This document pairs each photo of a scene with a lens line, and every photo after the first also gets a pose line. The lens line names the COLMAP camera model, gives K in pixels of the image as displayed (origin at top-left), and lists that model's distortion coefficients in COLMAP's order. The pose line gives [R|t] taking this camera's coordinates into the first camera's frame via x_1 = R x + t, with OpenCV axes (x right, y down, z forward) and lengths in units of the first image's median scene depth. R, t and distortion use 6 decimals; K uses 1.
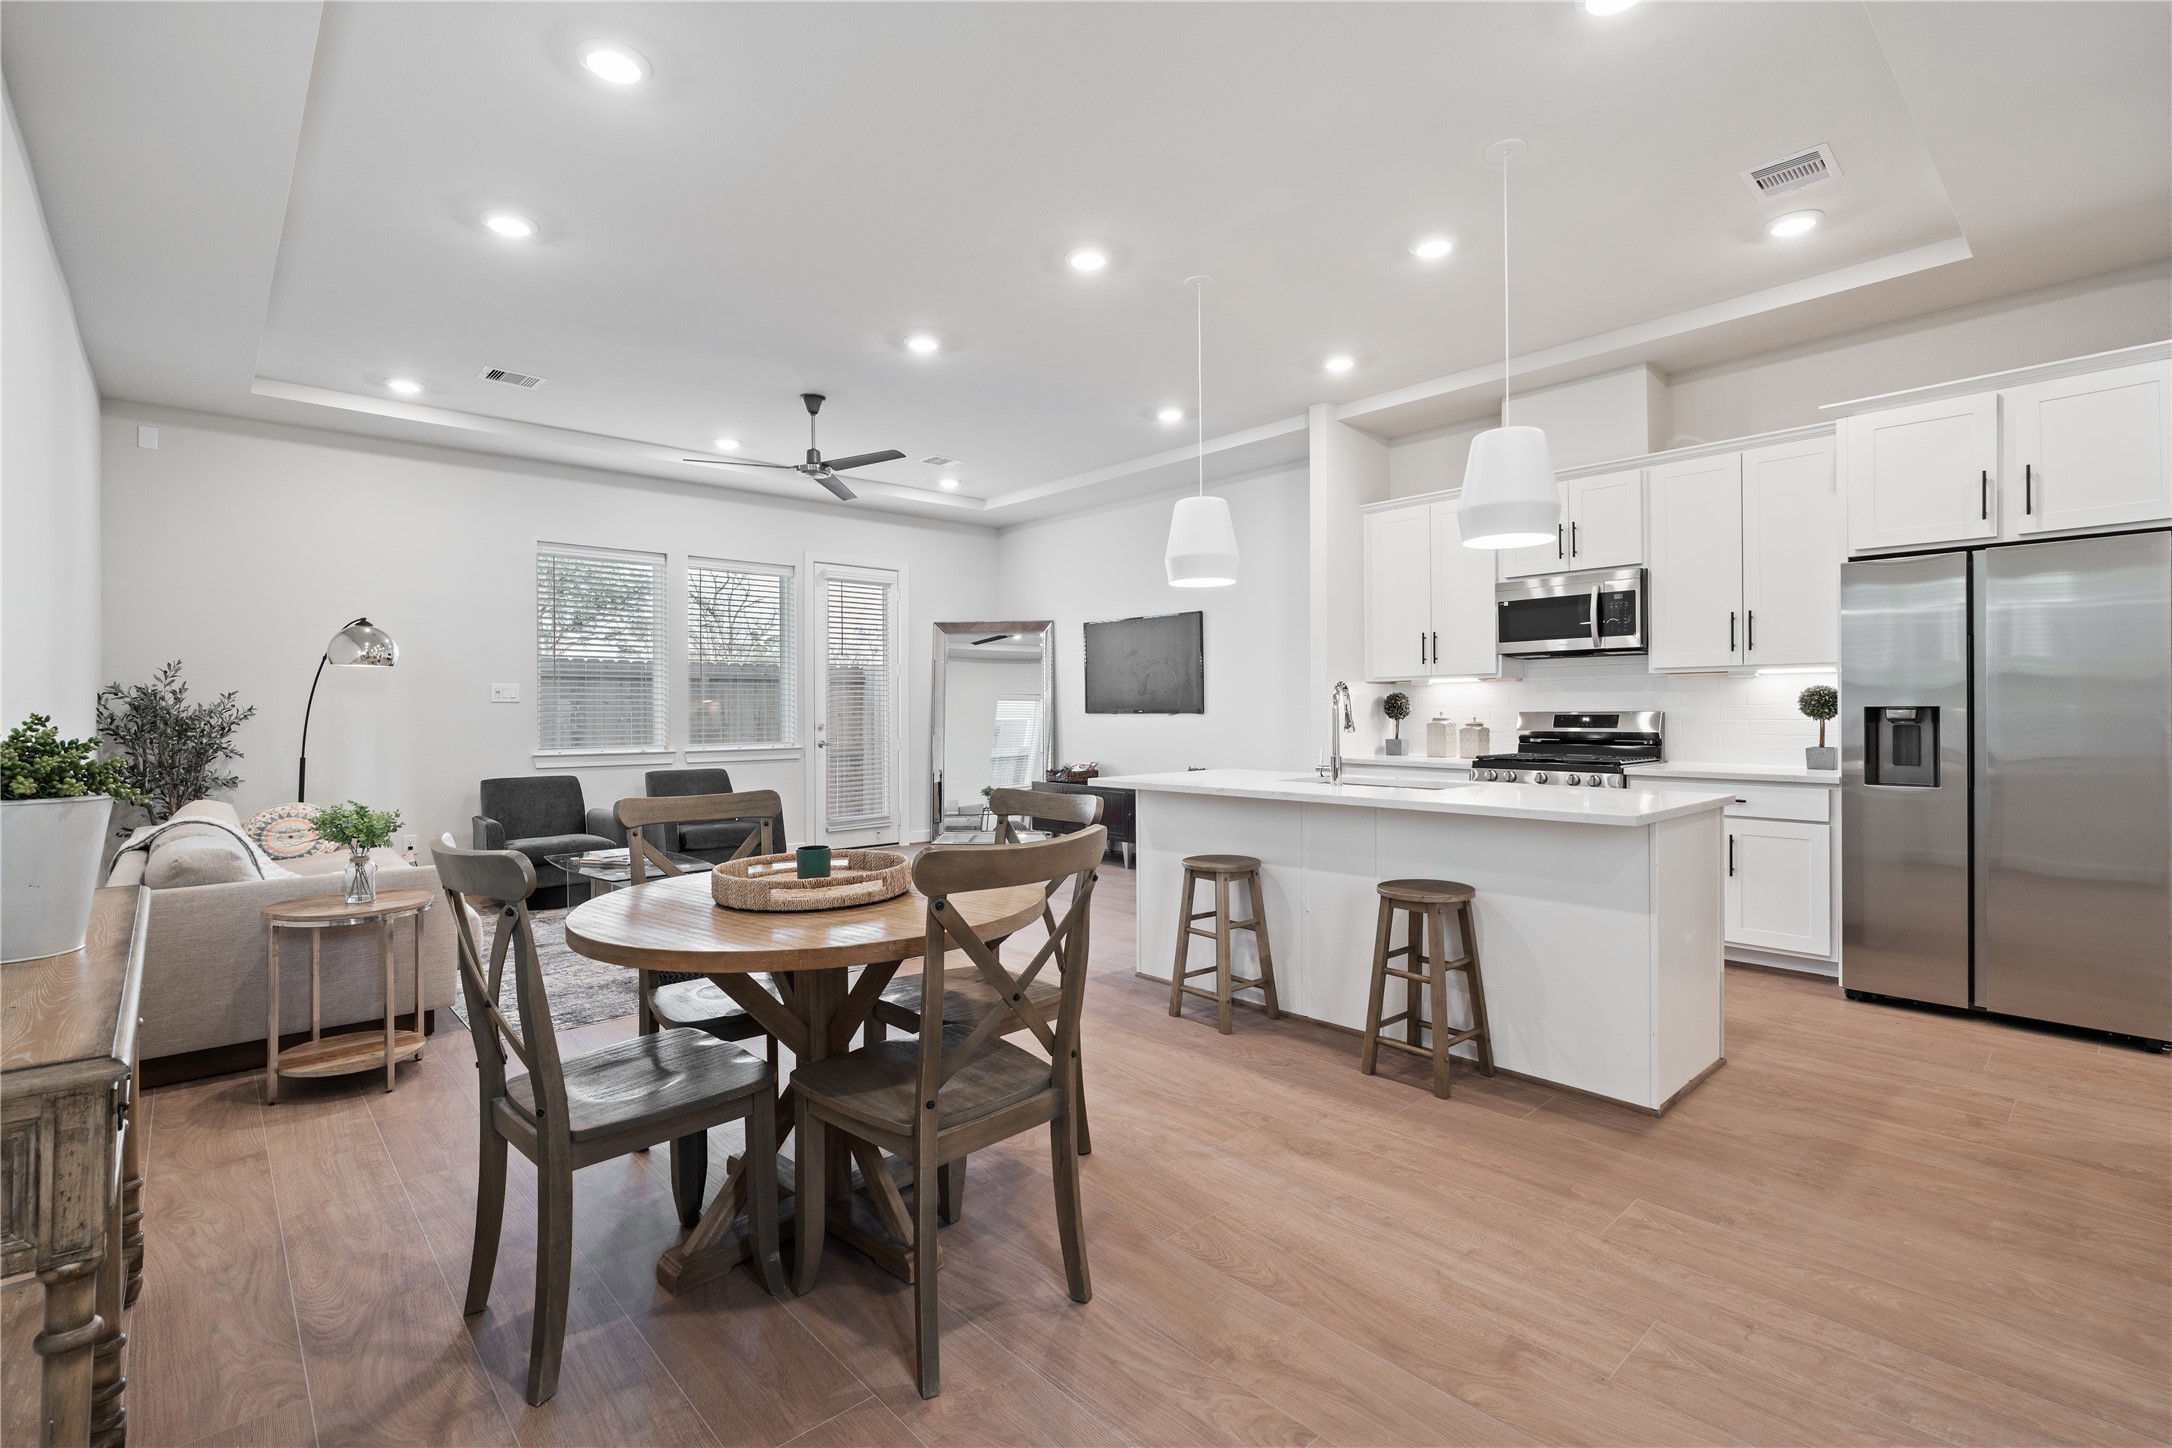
lens RADIAL K [[980.3, 0, 1086.0], [0, 980.3, 711.3], [0, 0, 1]] dist [-0.004425, 0.000085]
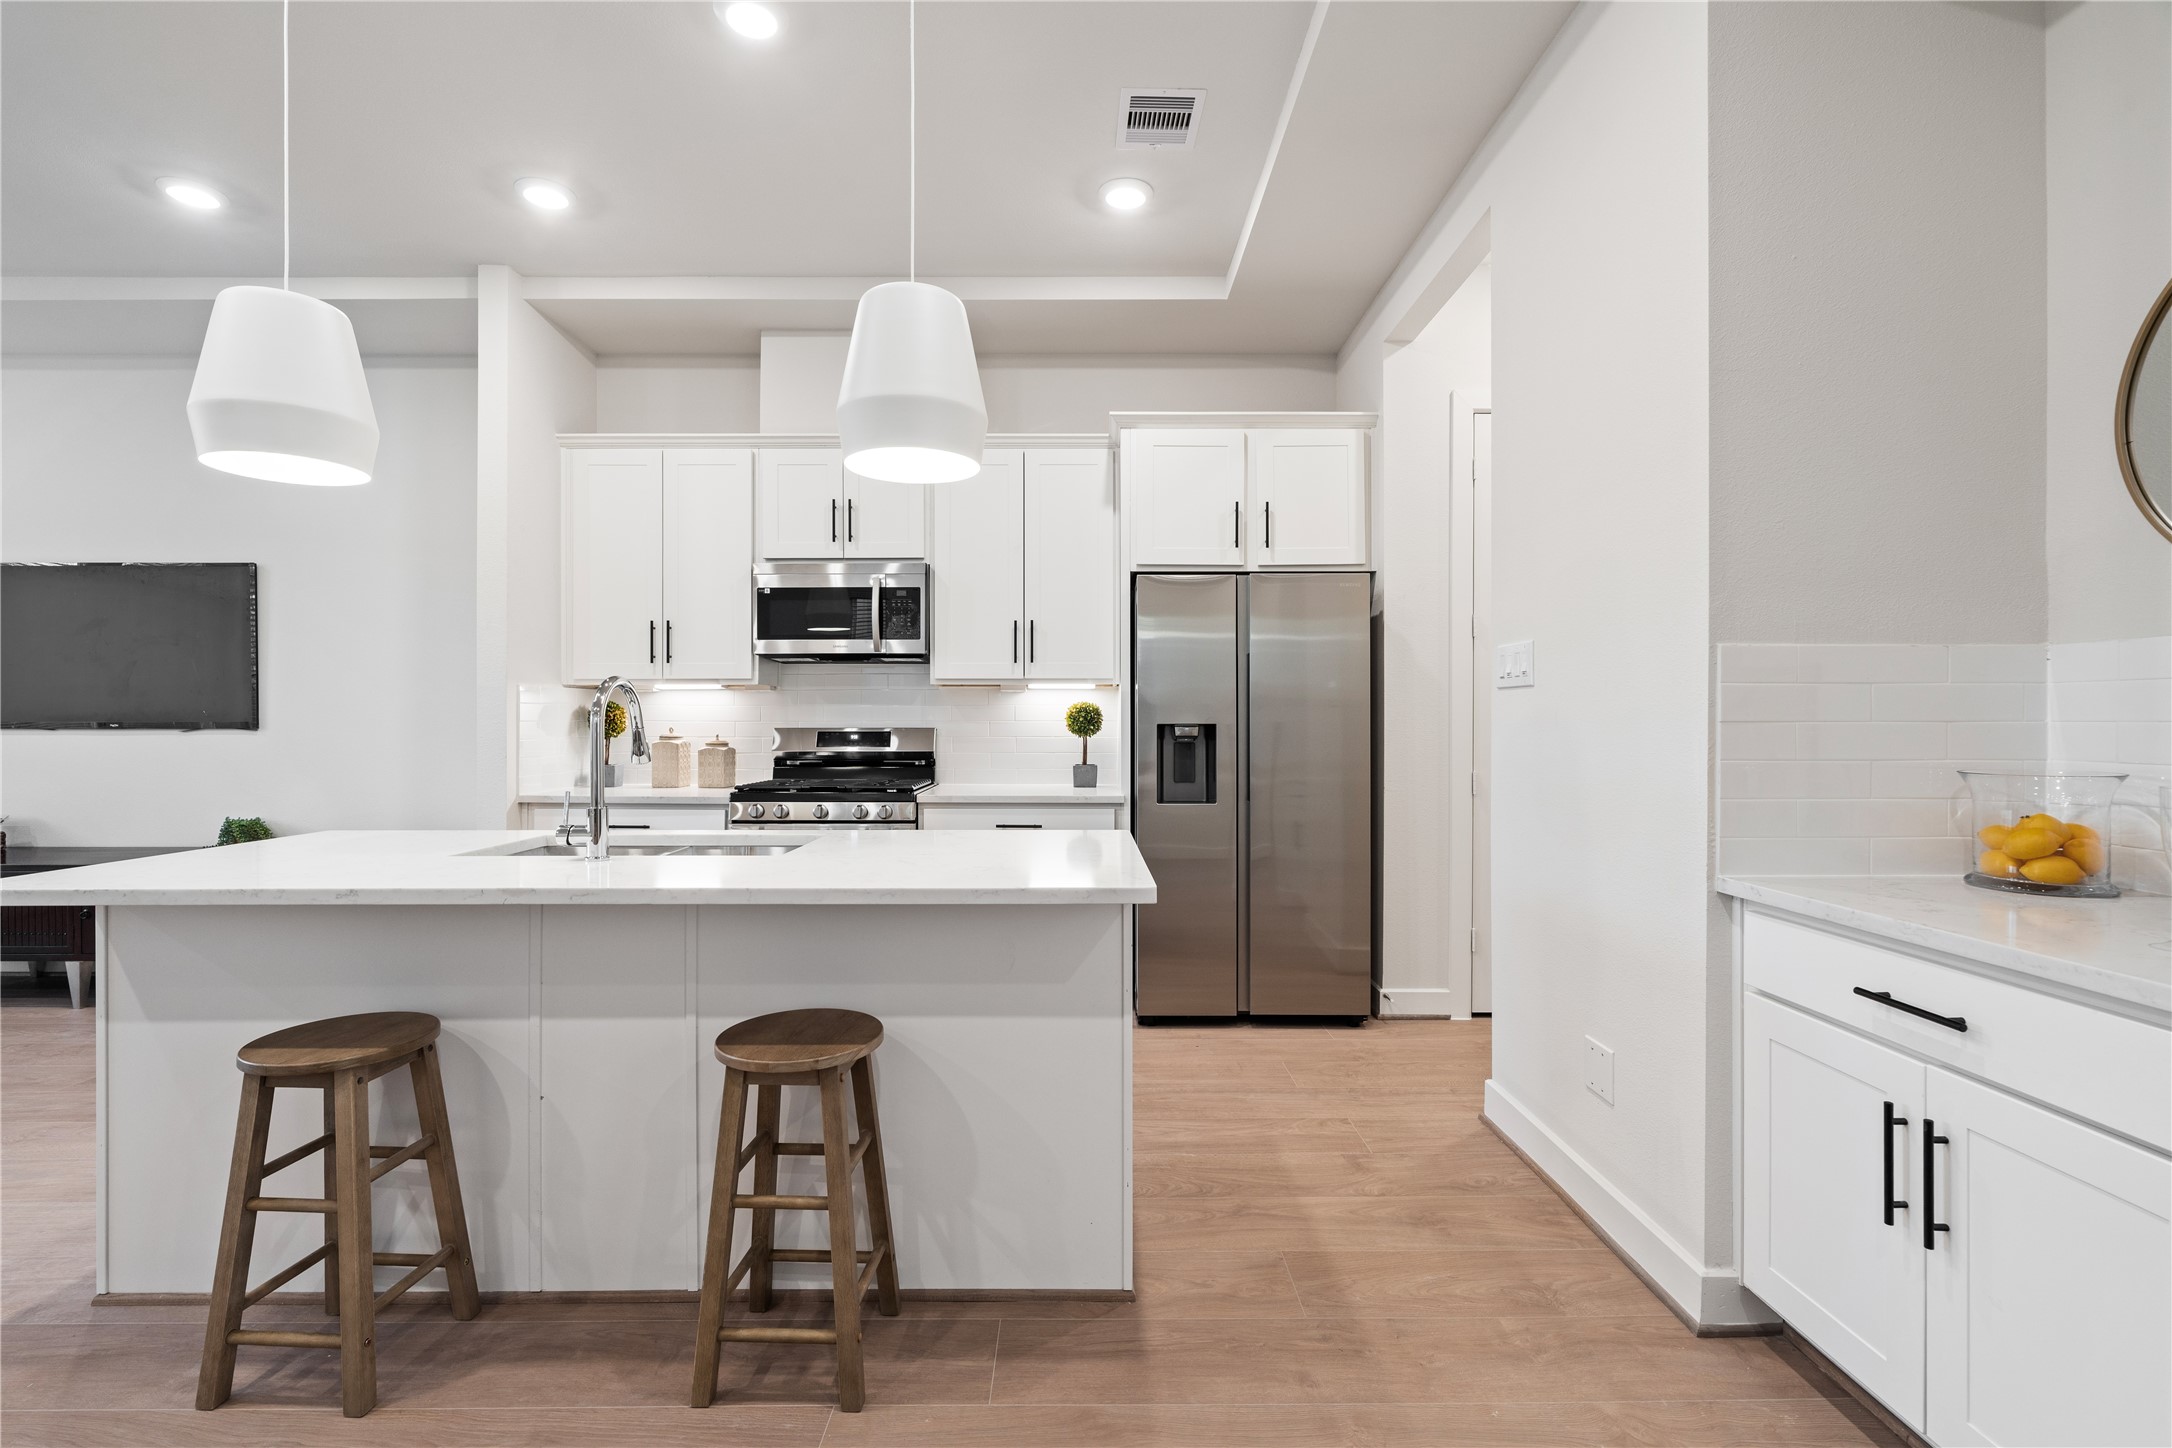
lens RADIAL K [[971.6, 0, 1085.6], [0, 971.6, 721.2], [0, 0, 1]] dist [-0.003435, -0.000489]
pose [[0.666087, 0.006945, 0.745842, 0.022495], [-0.003035, 0.999974, -0.006602, -0.000715], [-0.745868, 0.002134, 0.666090, 0.381903]]
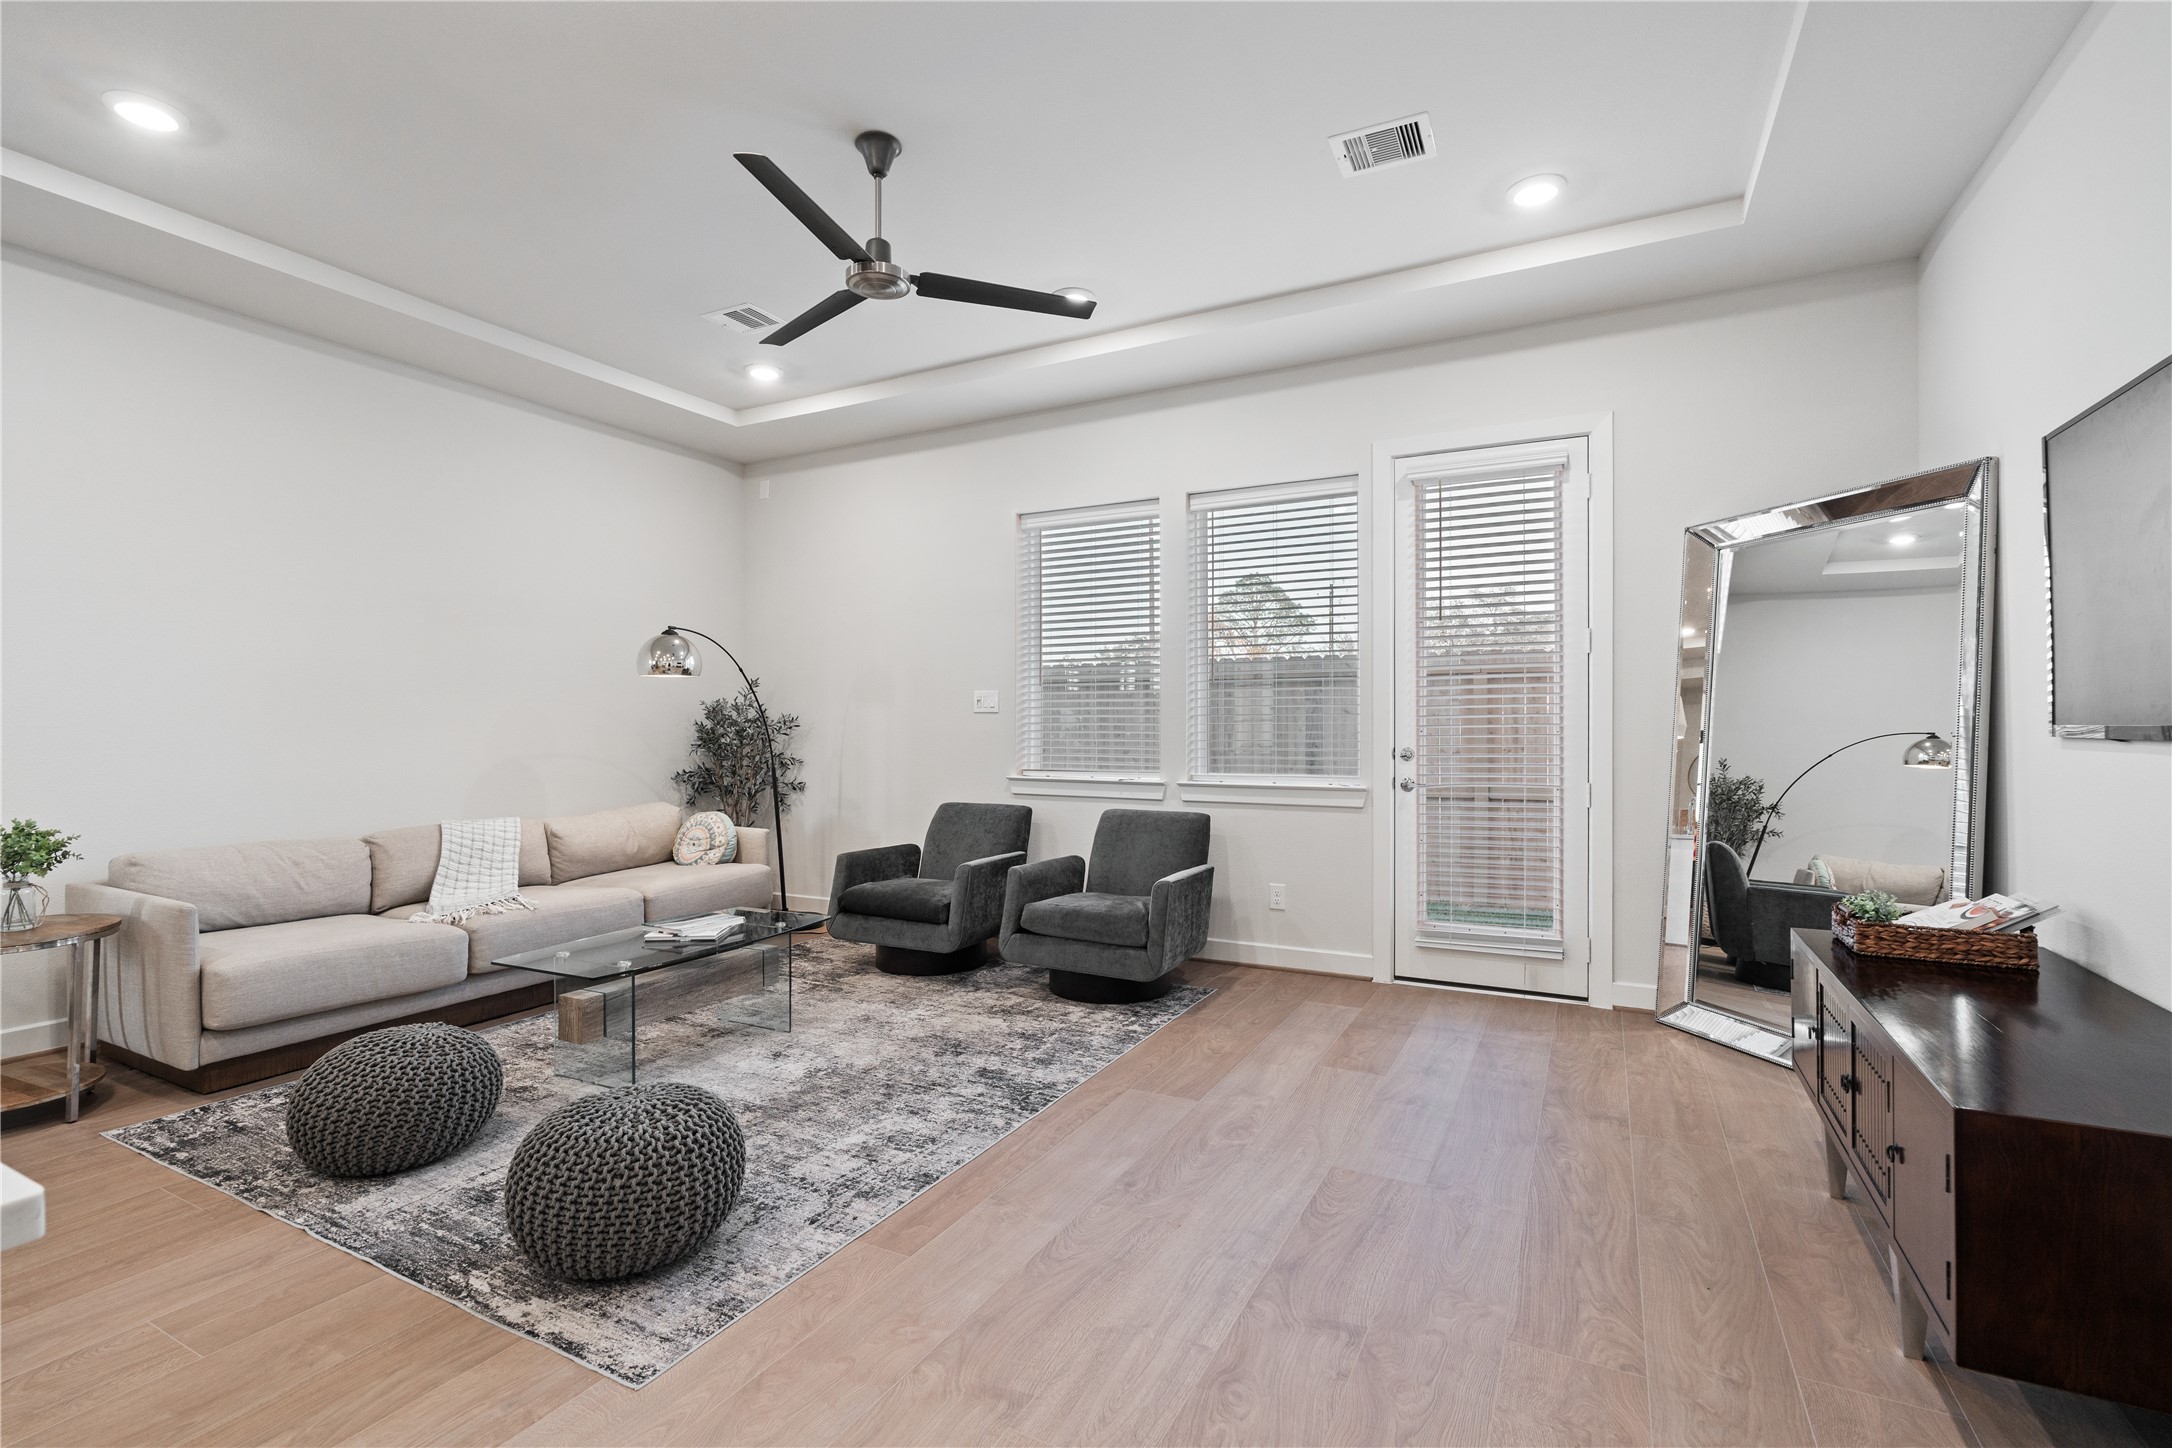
lens RADIAL K [[977.4, 0, 1087.6], [0, 977.4, 720.0], [0, 0, 1]] dist [-0.004923, 0.000471]
pose [[0.343796, 0.000544, -0.939044, 0.386919], [-0.003099, 0.999995, -0.000555, -0.004906], [0.939039, 0.003101, 0.343796, 1.344368]]
